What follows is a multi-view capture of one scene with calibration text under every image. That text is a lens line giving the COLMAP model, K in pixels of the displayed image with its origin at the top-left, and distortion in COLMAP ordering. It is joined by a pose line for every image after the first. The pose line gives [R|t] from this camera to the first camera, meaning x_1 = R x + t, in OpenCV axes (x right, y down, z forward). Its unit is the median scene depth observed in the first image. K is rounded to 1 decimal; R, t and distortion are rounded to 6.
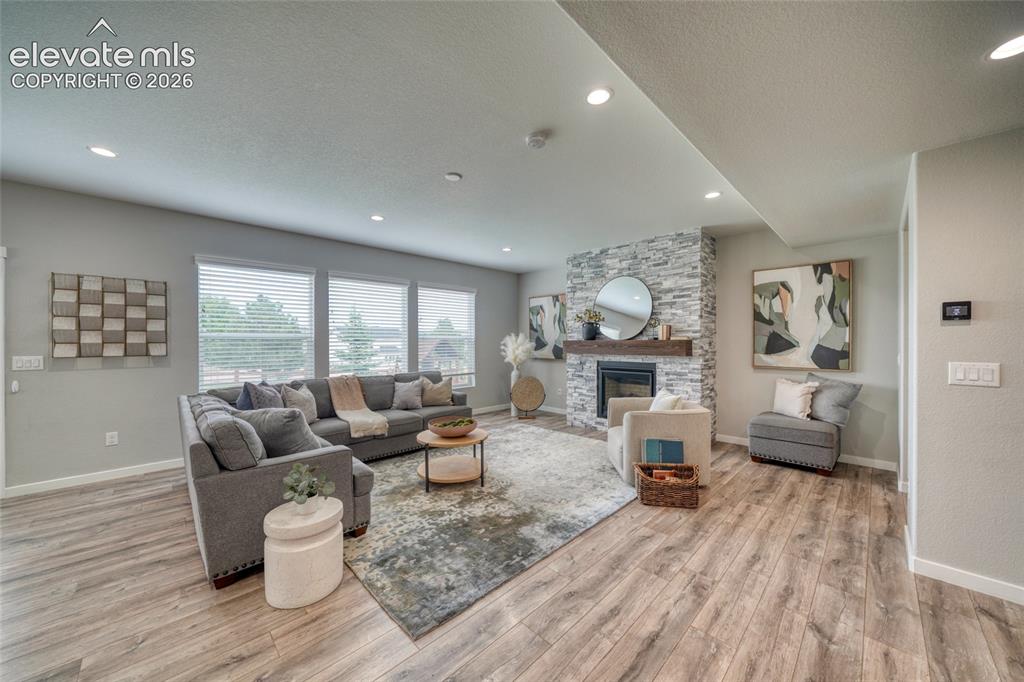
lens RADIAL K [[375.6, 0, 505.3], [0, 375.6, 344.0], [0, 0, 1]] dist [-0.001378, -0.000117]
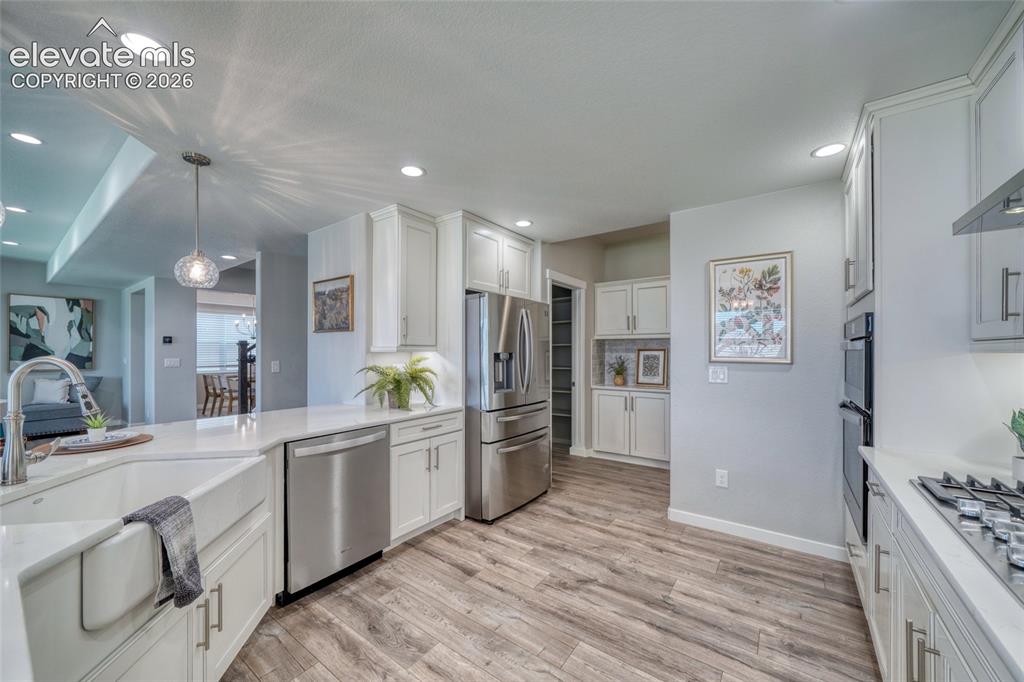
lens RADIAL K [[375.6, 0, 505.9], [0, 375.6, 349.3], [0, 0, 1]] dist [-0.001378, -0.000117]
pose [[-0.140026, 0.004421, 0.990138, -0.891319], [0.004194, 0.999984, -0.003872, 0.000798], [-0.990139, 0.003610, -0.140042, -0.509453]]
